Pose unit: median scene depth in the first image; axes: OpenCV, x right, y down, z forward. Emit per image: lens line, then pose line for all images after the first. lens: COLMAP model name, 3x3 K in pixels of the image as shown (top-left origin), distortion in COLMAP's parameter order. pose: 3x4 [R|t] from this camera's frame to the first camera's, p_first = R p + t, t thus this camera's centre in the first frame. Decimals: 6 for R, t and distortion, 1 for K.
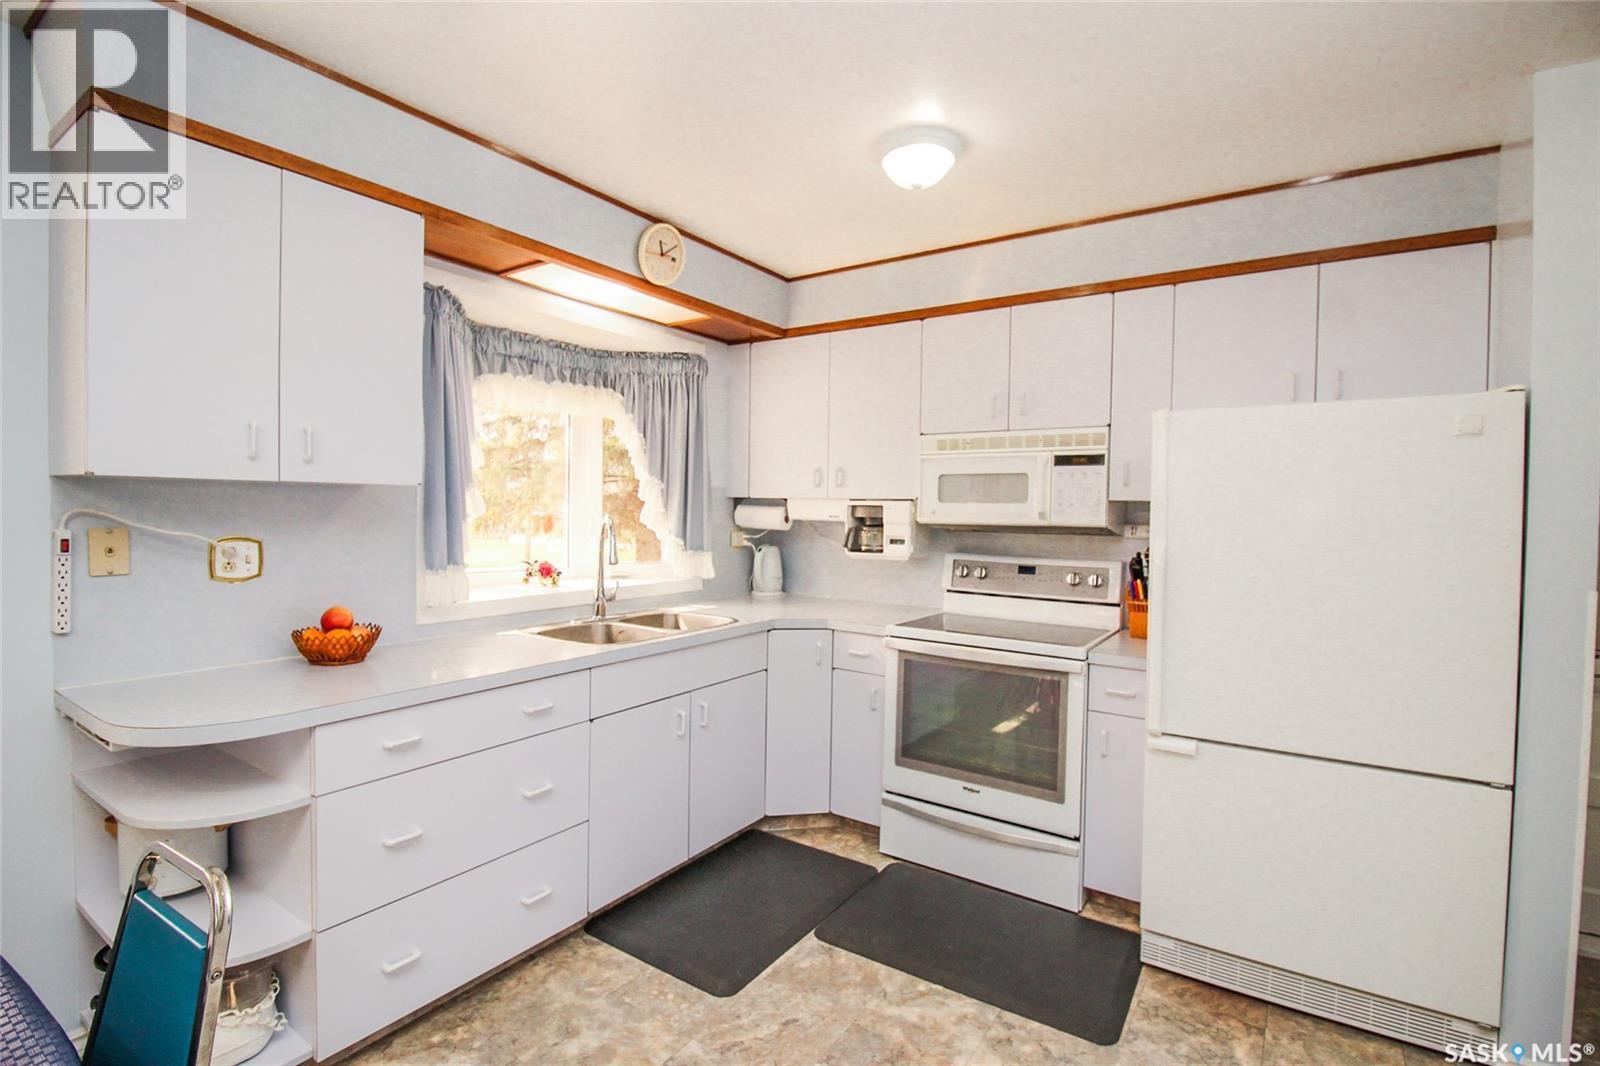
lens RADIAL K [[742.9, 0, 808.5], [0, 742.9, 527.7], [0, 0, 1]] dist [0.002072, -0.012982]
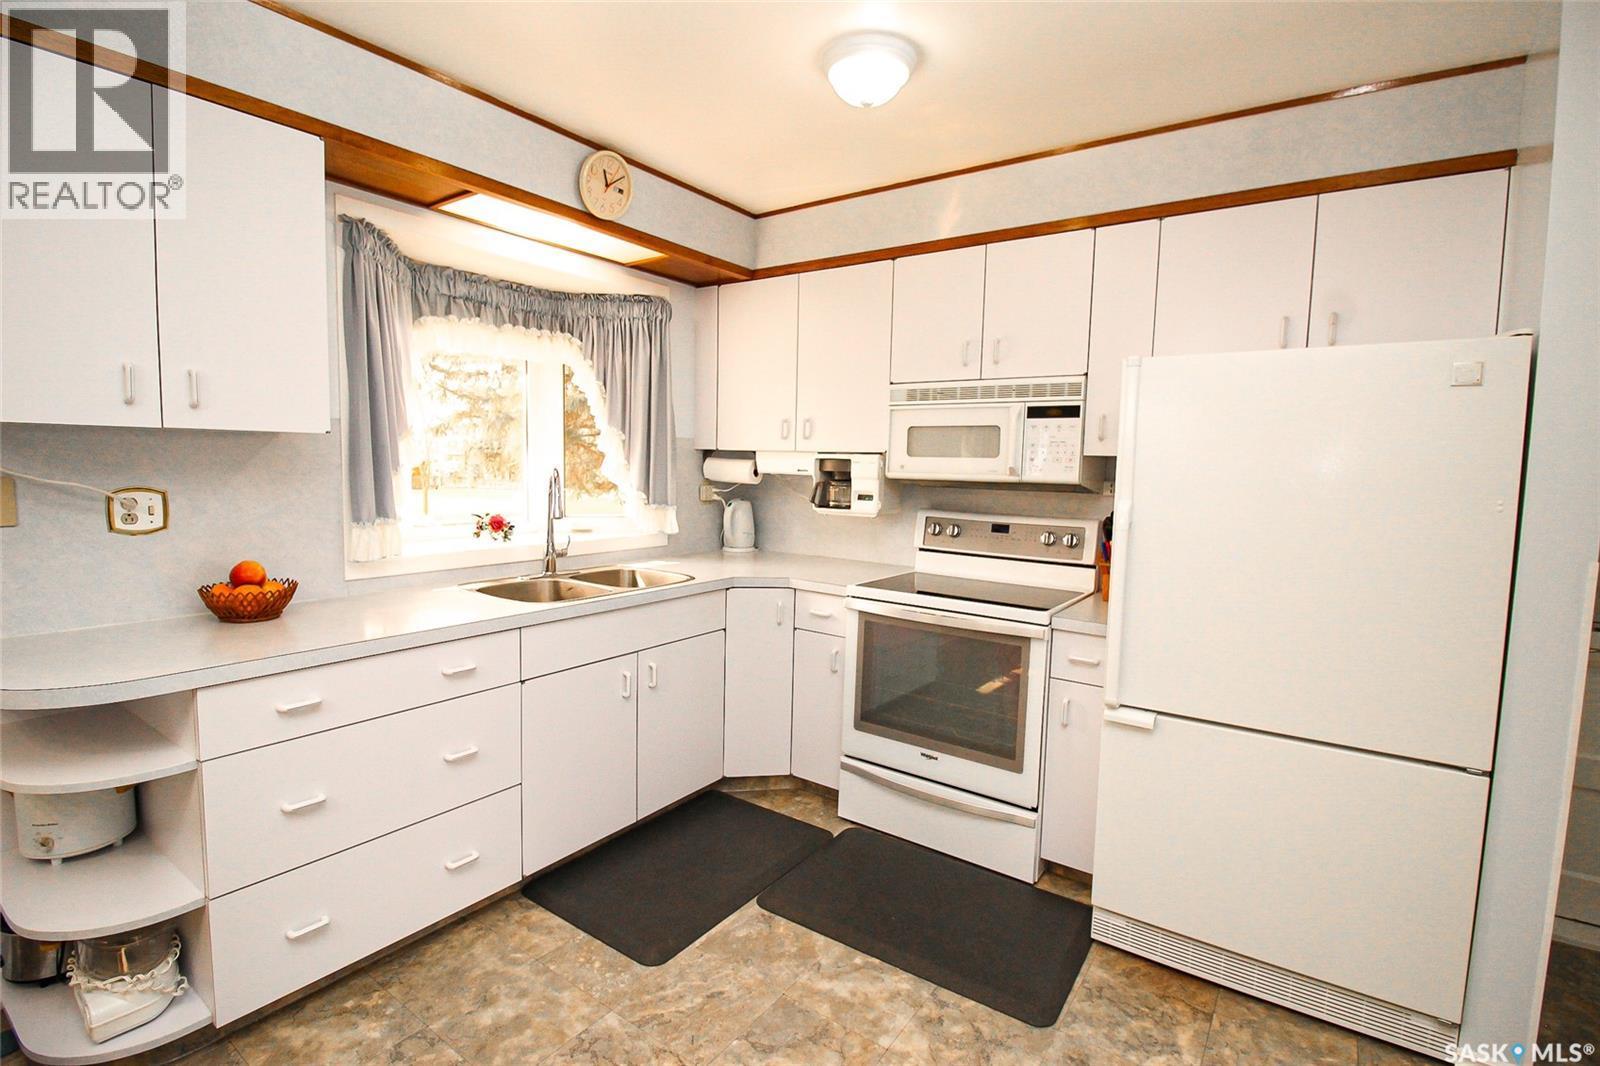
lens RADIAL K [[742.9, 0, 808.5], [0, 742.9, 527.7], [0, 0, 1]] dist [0.002072, -0.012982]
pose [[0.999734, 0.010090, -0.020745, 0.088162], [-0.008776, 0.998007, 0.062493, -0.001668], [0.021334, -0.062295, 0.997830, 0.060886]]
